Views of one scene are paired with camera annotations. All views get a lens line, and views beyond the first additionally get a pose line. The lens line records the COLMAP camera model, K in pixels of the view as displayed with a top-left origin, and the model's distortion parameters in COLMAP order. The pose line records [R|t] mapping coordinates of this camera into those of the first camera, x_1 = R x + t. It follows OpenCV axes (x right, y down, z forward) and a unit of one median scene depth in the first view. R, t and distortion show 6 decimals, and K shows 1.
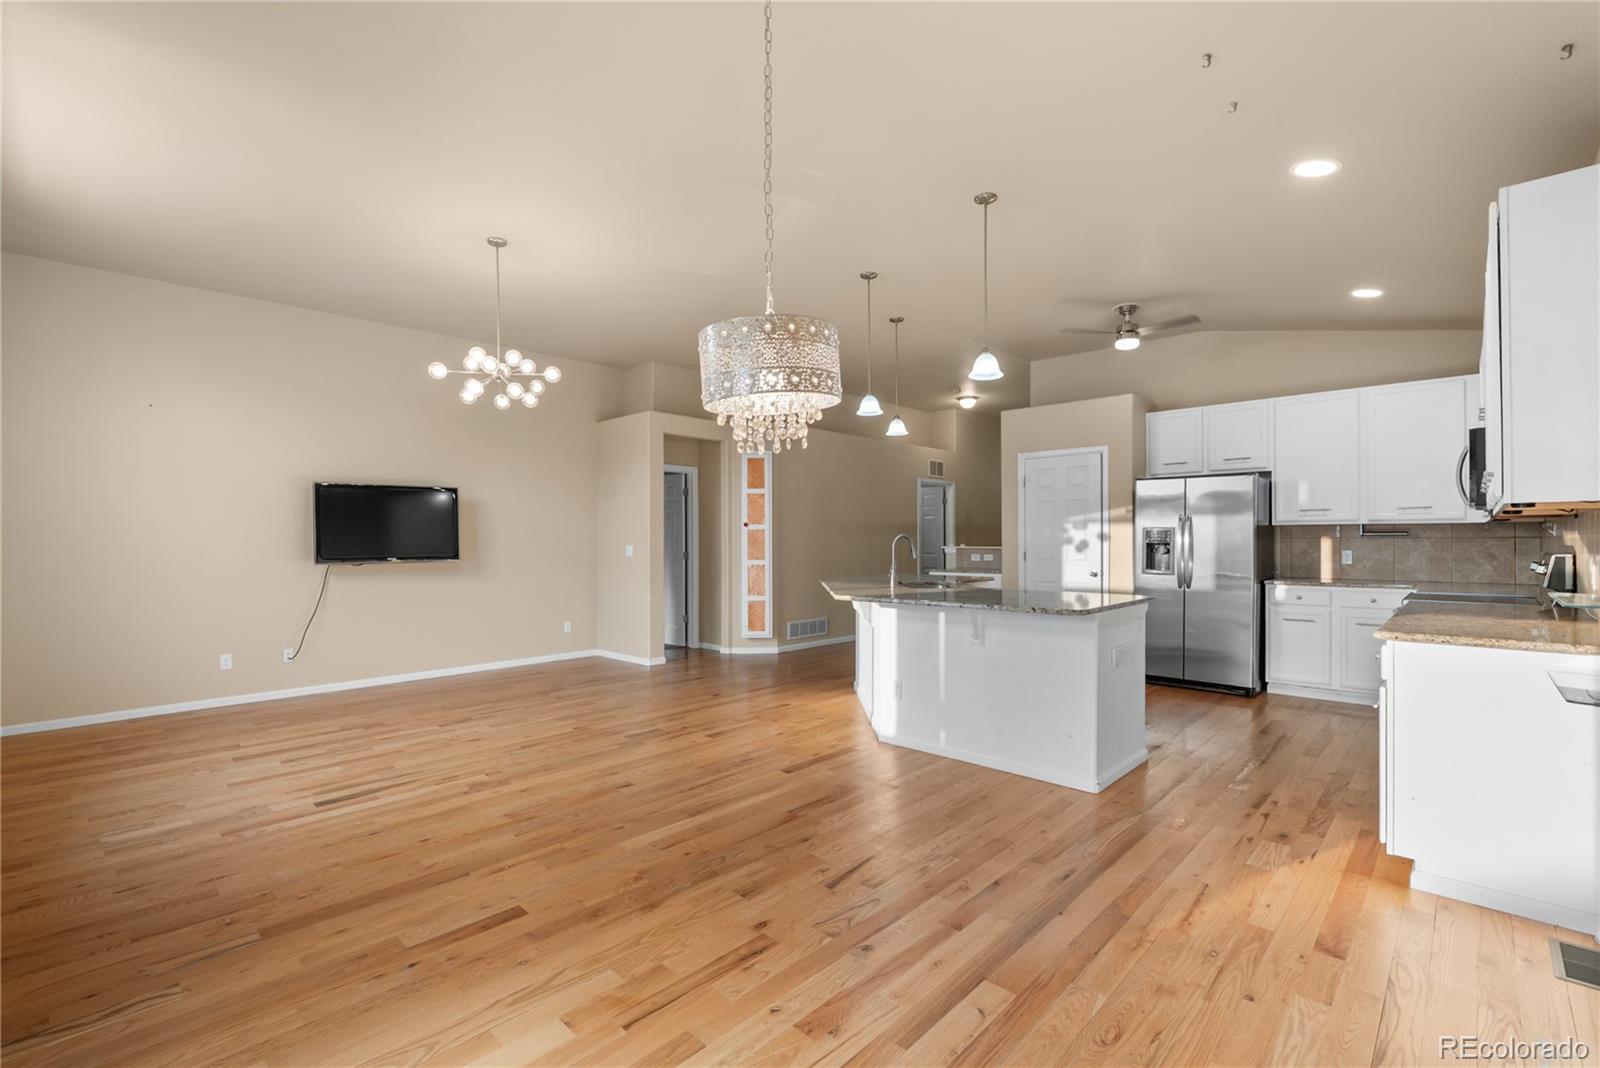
lens RADIAL K [[707.0, 0, 802.6], [0, 707.0, 533.3], [0, 0, 1]] dist [-0.009861, -0.000494]
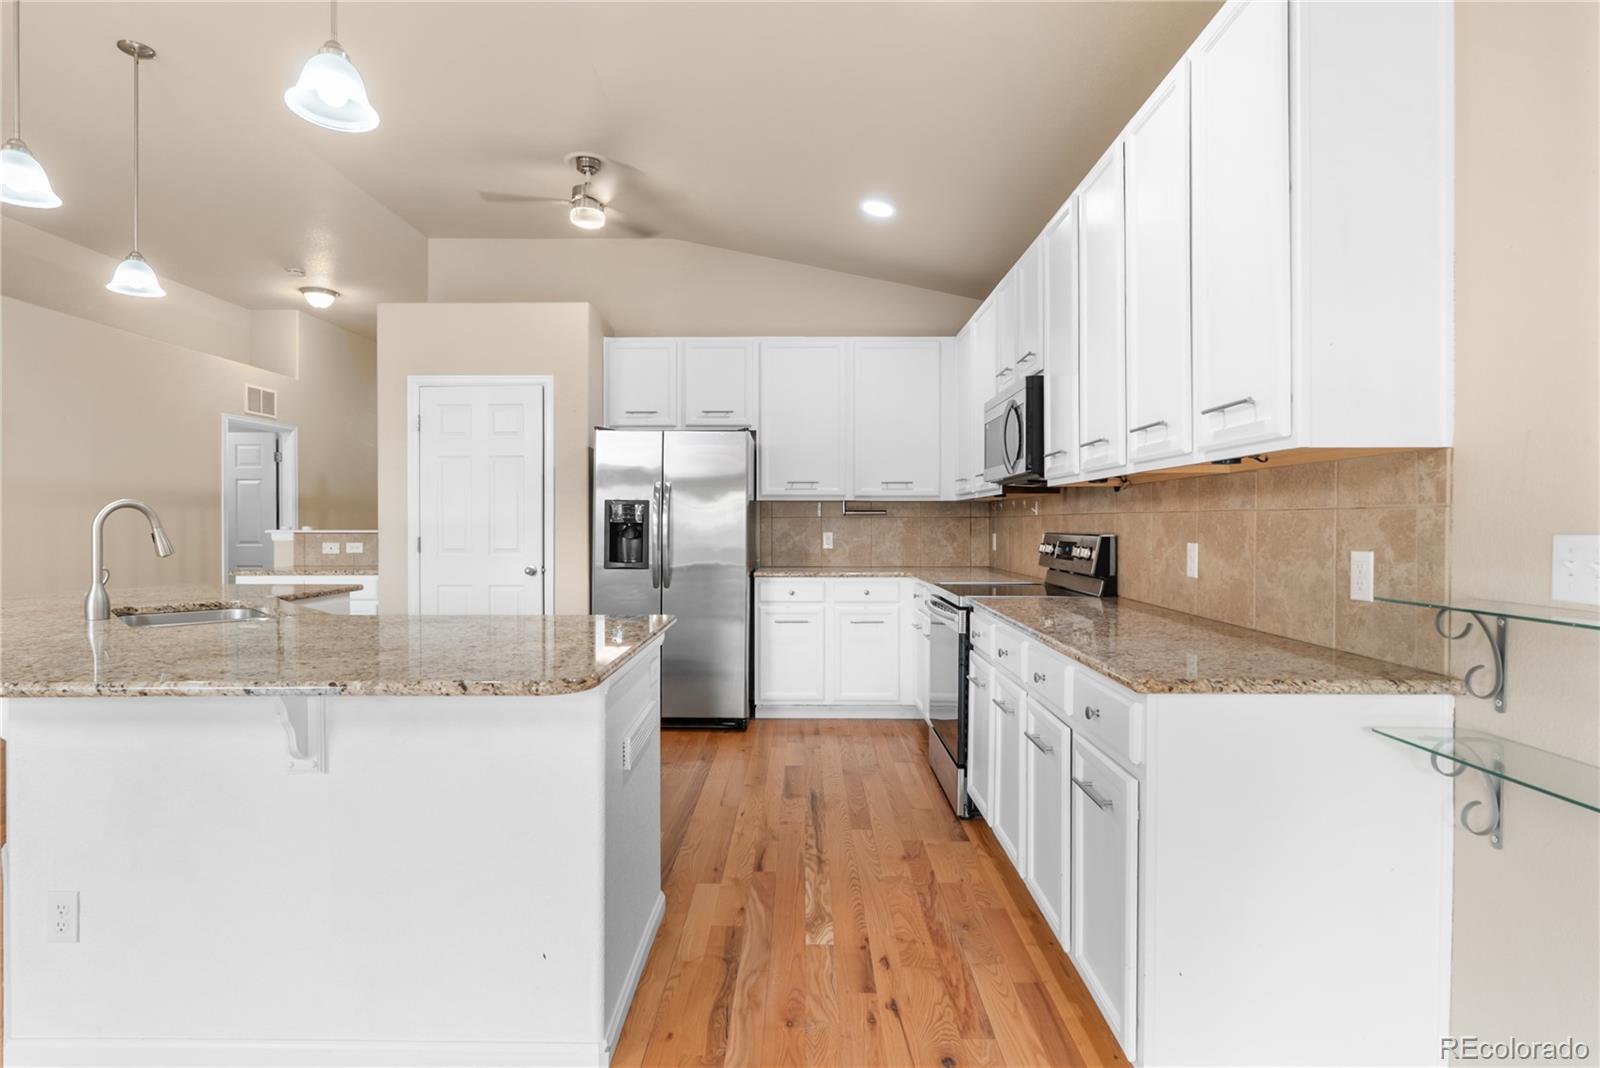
lens RADIAL K [[797.0, 0, 800.0], [0, 797.0, 531.2], [0, 0, 1]] dist [-0.005994, 0.000319]
pose [[0.724957, -0.004554, 0.688779, 0.096741], [-0.007936, 0.999857, 0.014963, 0.008905], [-0.688749, -0.016314, 0.724816, 0.334165]]
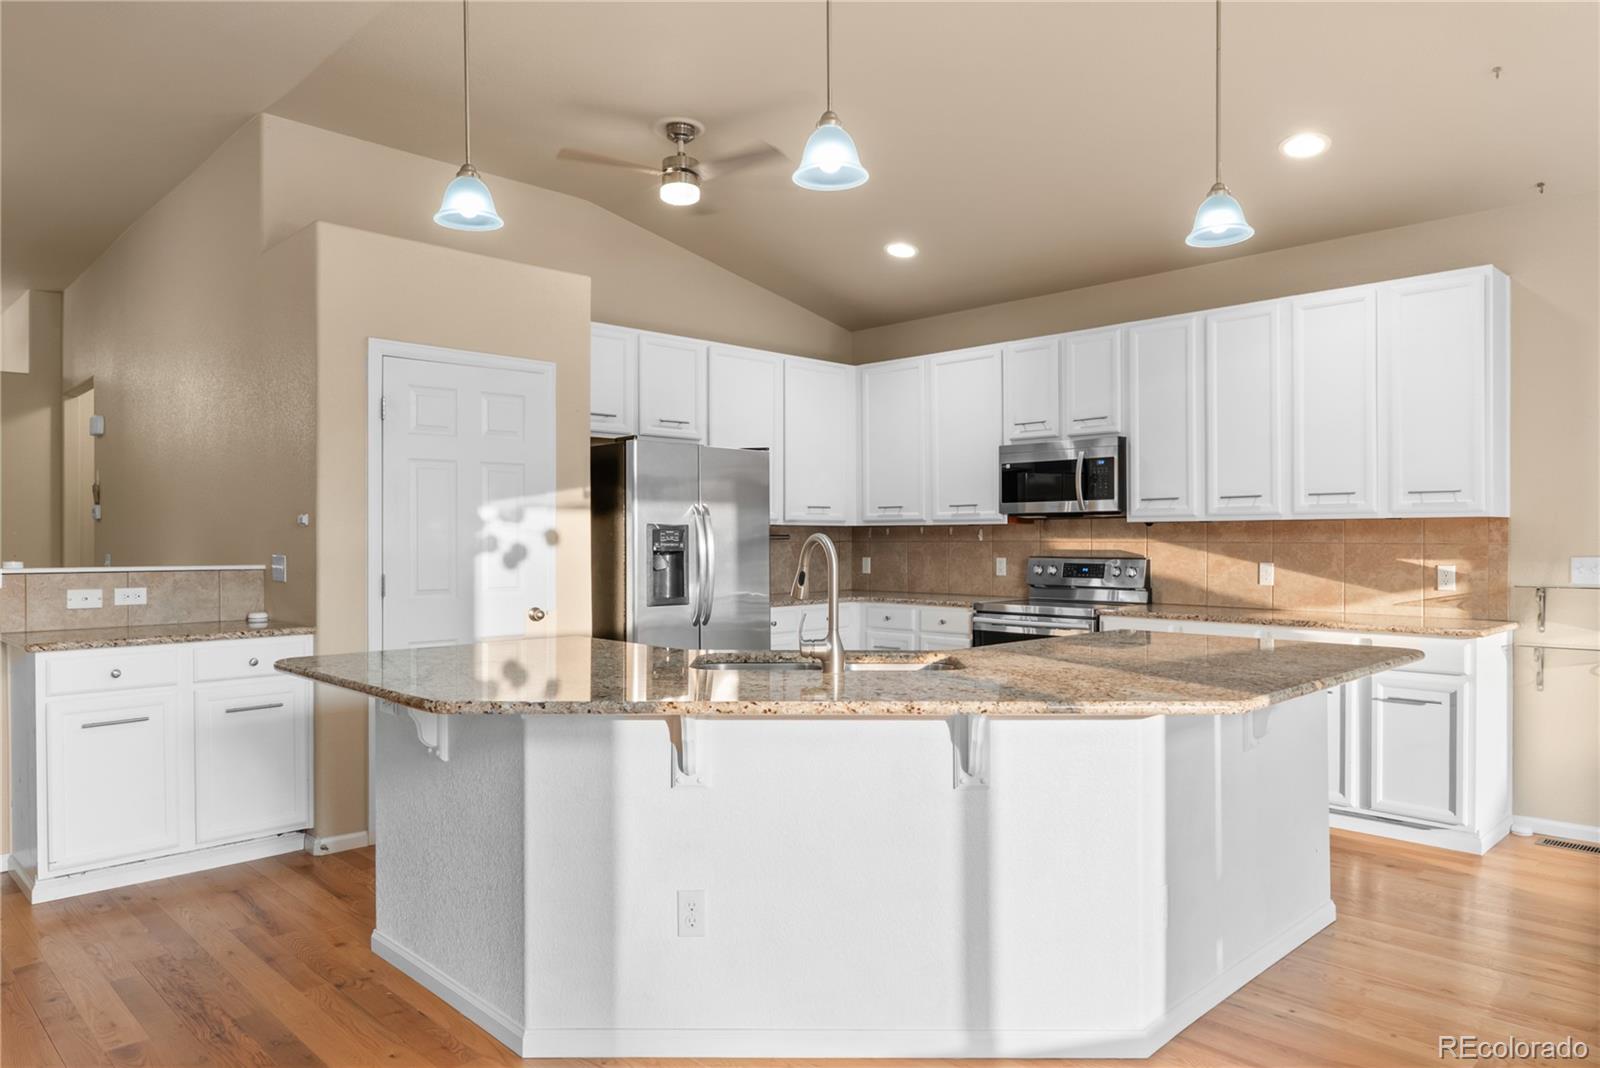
lens RADIAL K [[1043.5, 0, 816.2], [0, 1043.5, 540.8], [0, 0, 1]] dist [-0.001554, -0.000743]
pose [[0.025956, 0.001592, 0.999662, -0.363769], [-0.007296, 0.999972, -0.001403, 0.005165], [-0.999636, -0.007257, 0.025967, 0.885005]]
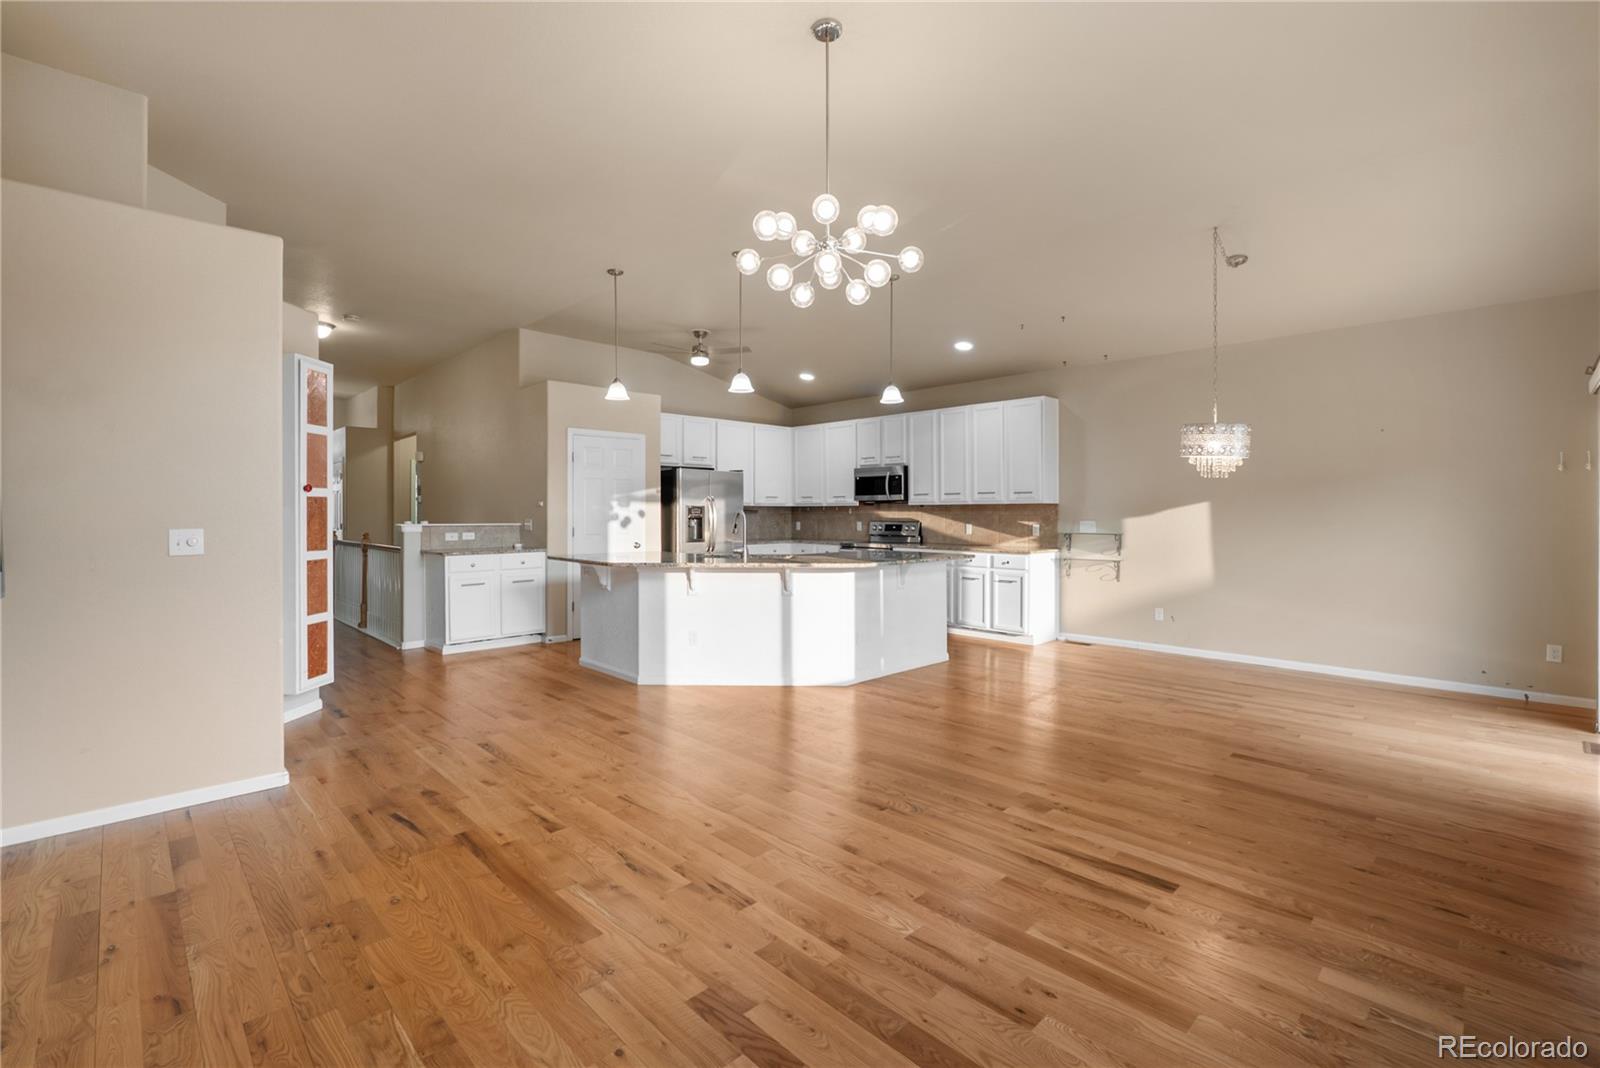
lens RADIAL K [[707.0, 0, 807.0], [0, 707.0, 520.0], [0, 0, 1]] dist [-0.009861, -0.000494]
pose [[0.036117, -0.006371, 0.999327, -0.811705], [-0.008892, 0.999938, 0.006696, 0.006841], [-0.999308, -0.009128, 0.036058, 0.774205]]
